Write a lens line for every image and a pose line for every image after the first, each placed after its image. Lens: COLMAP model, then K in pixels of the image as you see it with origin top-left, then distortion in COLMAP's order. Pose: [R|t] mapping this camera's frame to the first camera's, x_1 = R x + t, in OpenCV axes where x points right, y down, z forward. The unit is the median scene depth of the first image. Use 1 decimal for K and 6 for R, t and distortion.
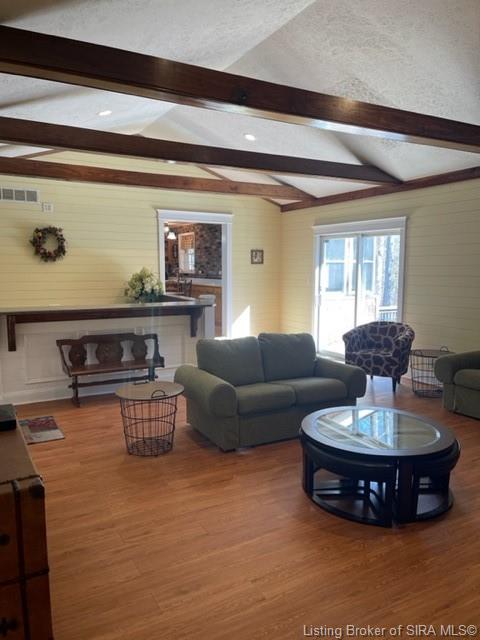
lens RADIAL K [[482.6, 0, 240.0], [0, 482.6, 320.0], [0, 0, 1]] dist [0.090955, -0.135061]
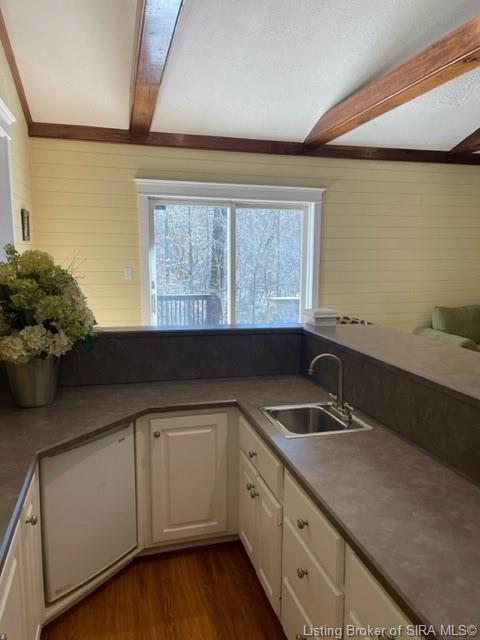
lens RADIAL K [[482.6, 0, 240.0], [0, 482.6, 320.0], [0, 0, 1]] dist [0.090955, -0.135061]
pose [[0.240782, -0.128566, 0.962026, -0.403737], [0.104680, 0.988846, 0.105950, -0.075635], [-0.964918, 0.075194, 0.251555, 0.752515]]
